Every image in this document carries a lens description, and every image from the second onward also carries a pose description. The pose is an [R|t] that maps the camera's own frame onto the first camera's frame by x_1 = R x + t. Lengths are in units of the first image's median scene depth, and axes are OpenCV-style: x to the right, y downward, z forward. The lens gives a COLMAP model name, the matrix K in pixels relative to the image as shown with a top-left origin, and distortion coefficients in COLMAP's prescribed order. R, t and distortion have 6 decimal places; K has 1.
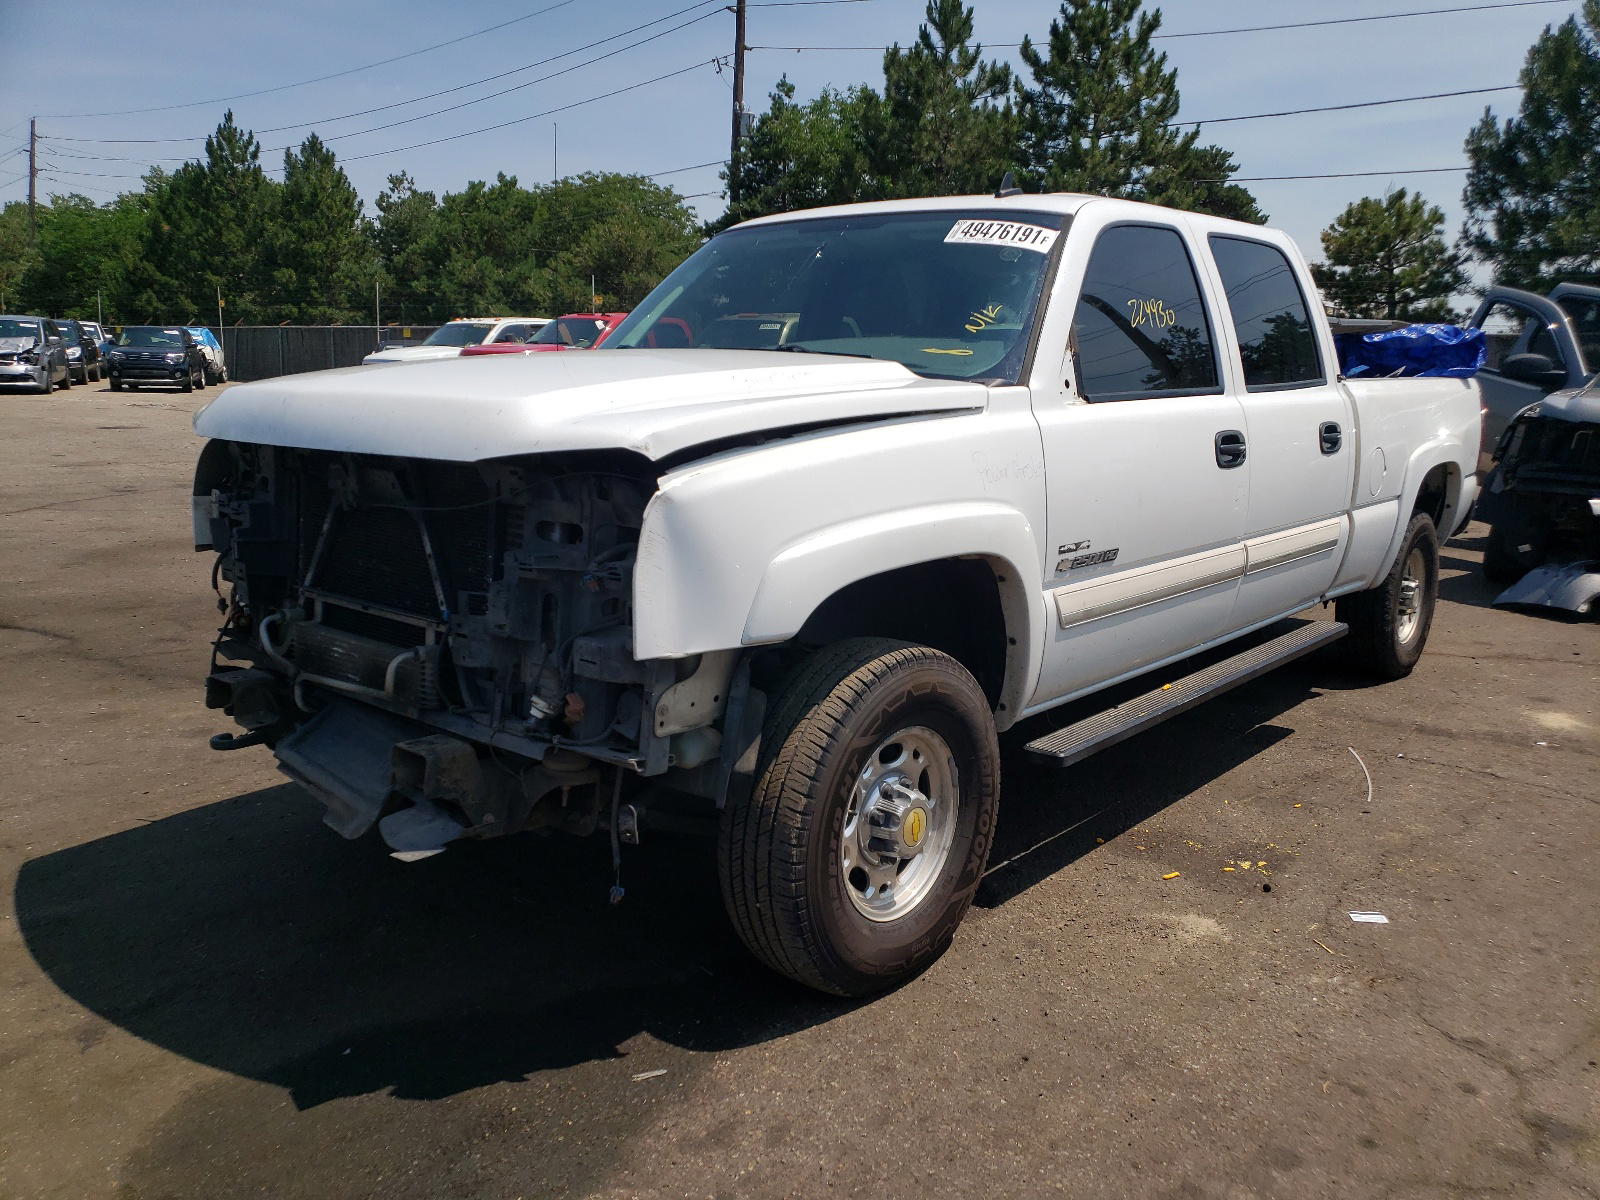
lens RADIAL K [[1274.5, 0, 797.6], [0, 1274.5, 626.8], [0, 0, 1]] dist [0.023469, -0.011101]
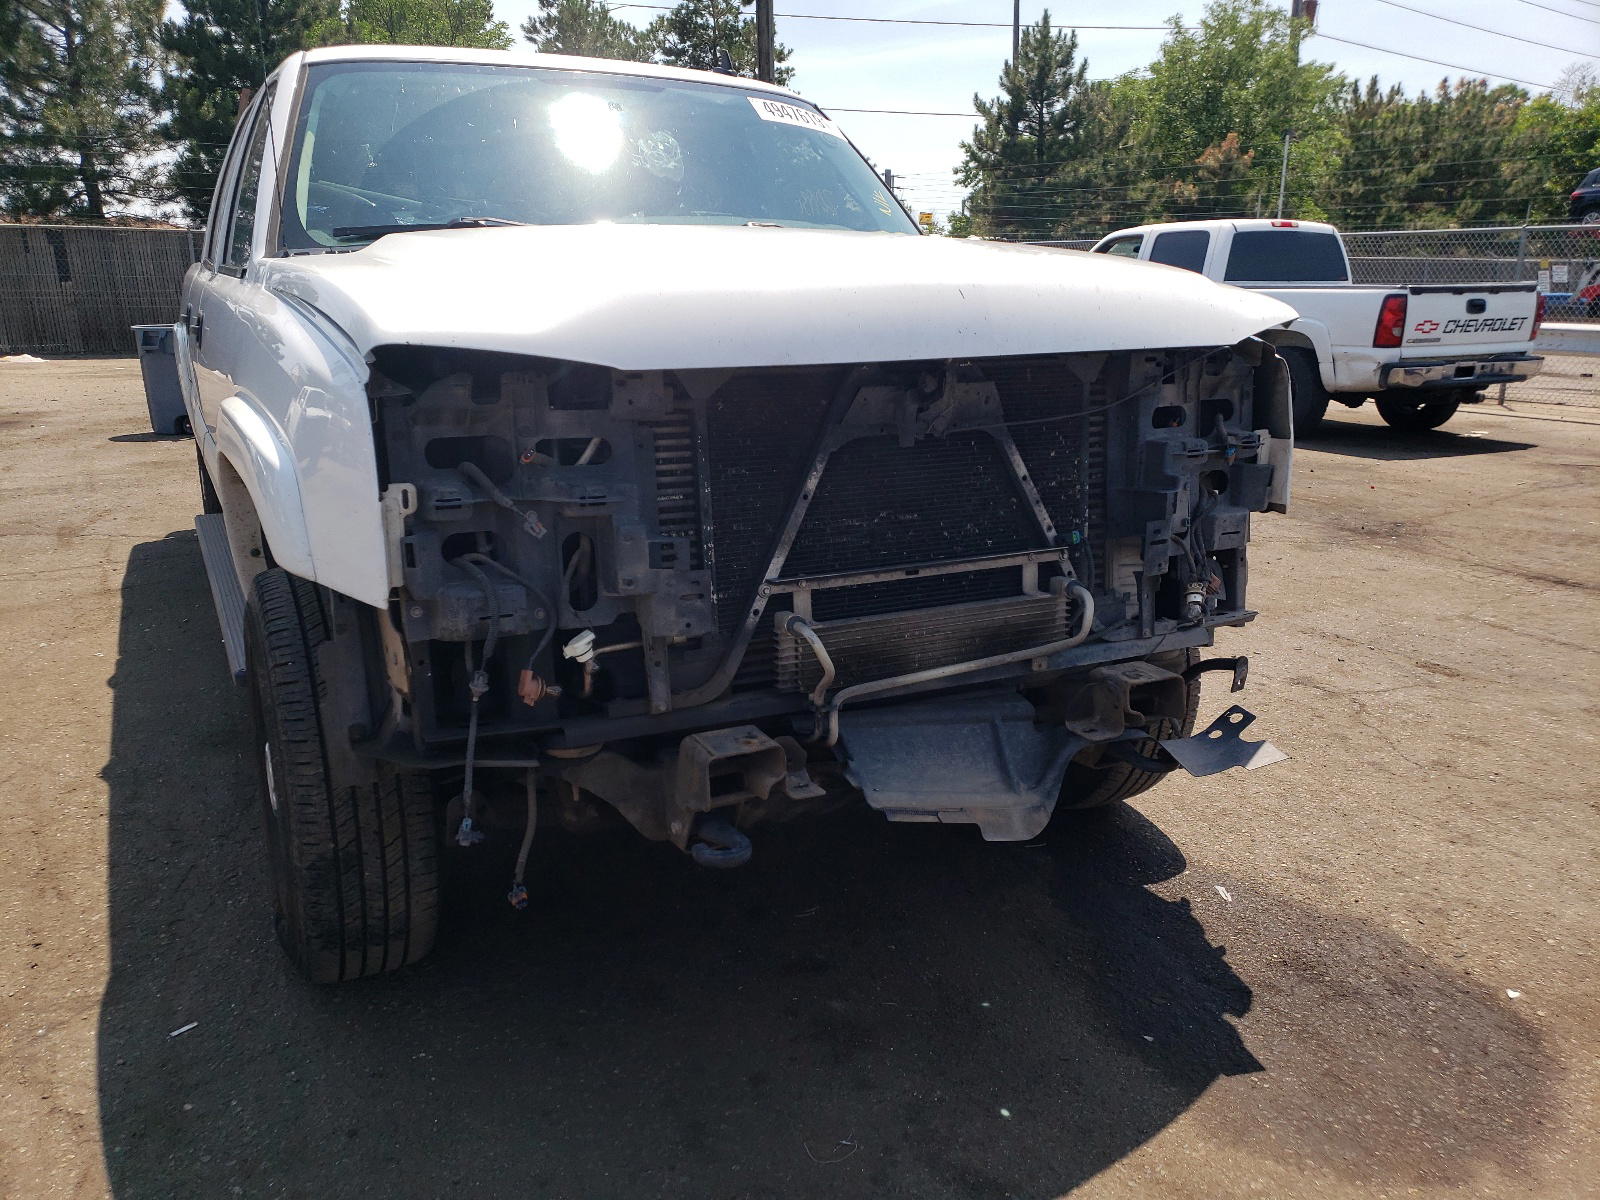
lens RADIAL K [[1274.5, 0, 797.6], [0, 1274.5, 626.8], [0, 0, 1]] dist [0.023469, -0.011101]
pose [[0.362308, -0.263694, 0.893979, -1.132909], [0.194075, 0.959465, 0.204356, -0.163931], [-0.911629, 0.099459, 0.398798, 0.827596]]
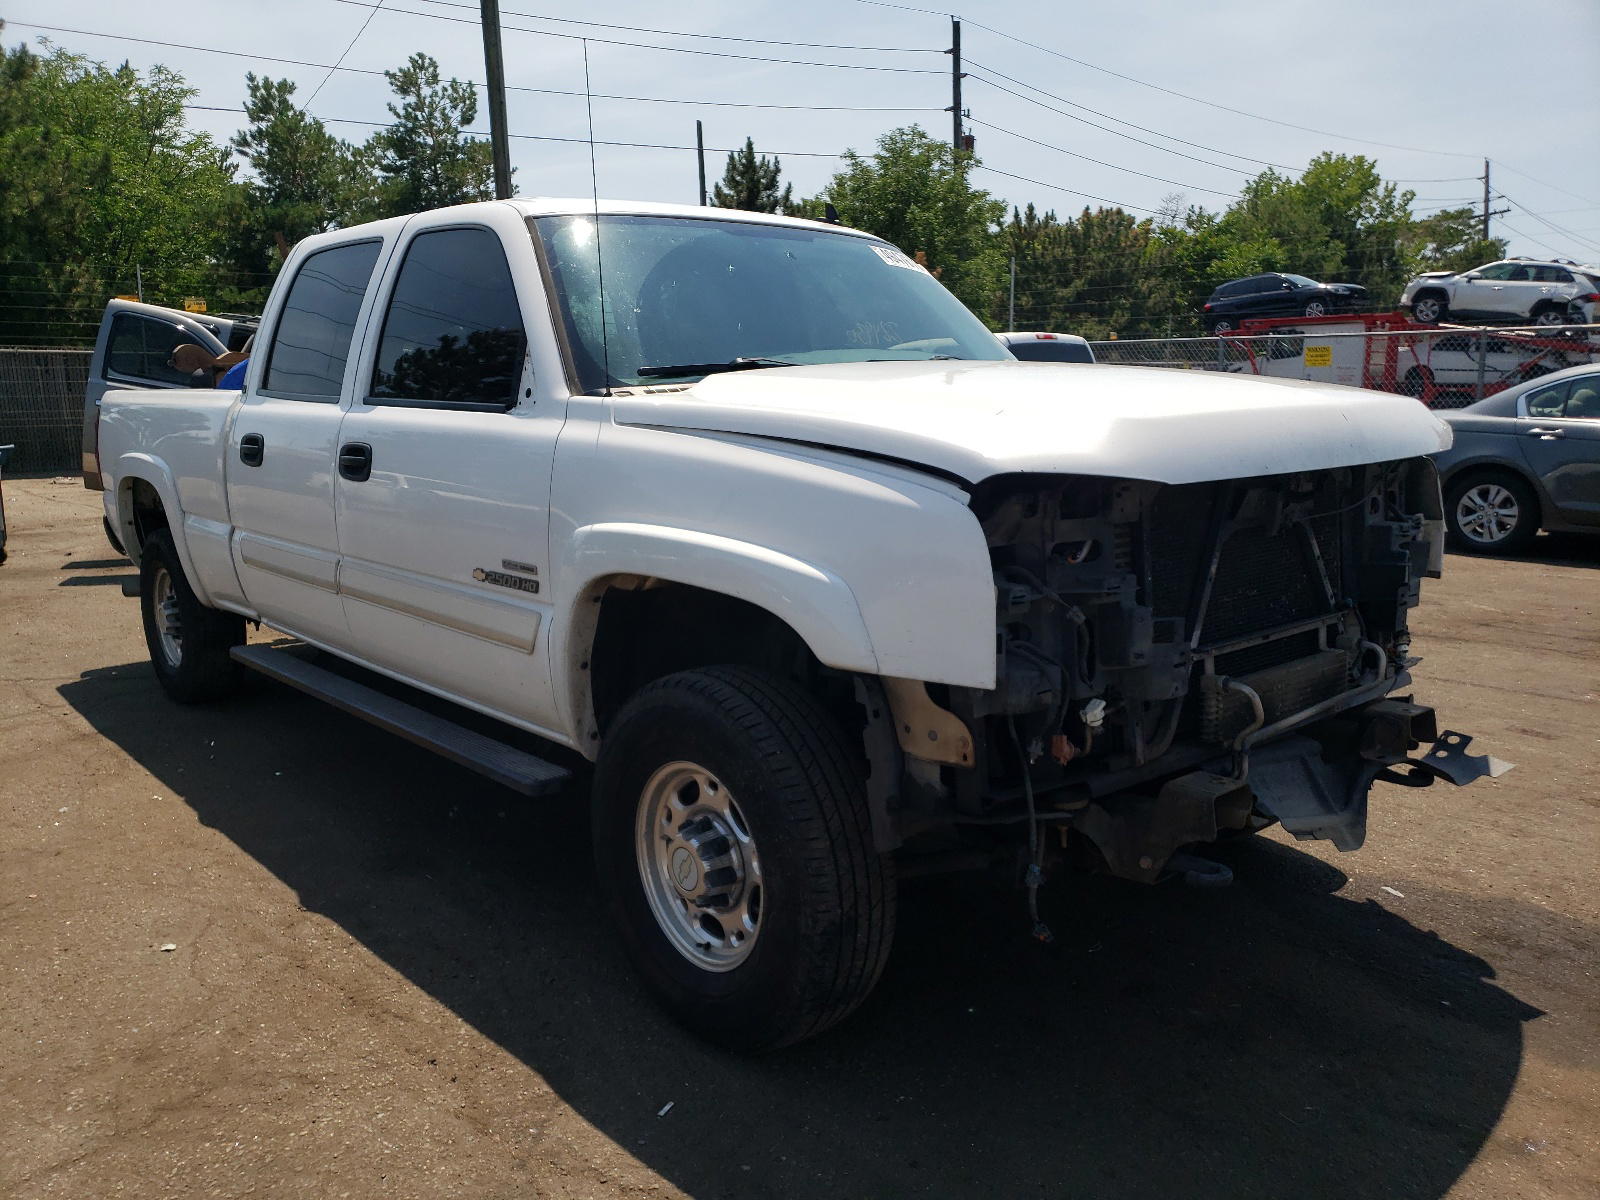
lens RADIAL K [[1274.5, 0, 797.6], [0, 1274.5, 626.8], [0, 0, 1]] dist [0.023469, -0.011101]
pose [[0.130880, -0.207384, 0.969465, -1.393128], [0.217899, 0.959982, 0.175939, -0.282853], [-0.967156, 0.188218, 0.170831, 1.266561]]
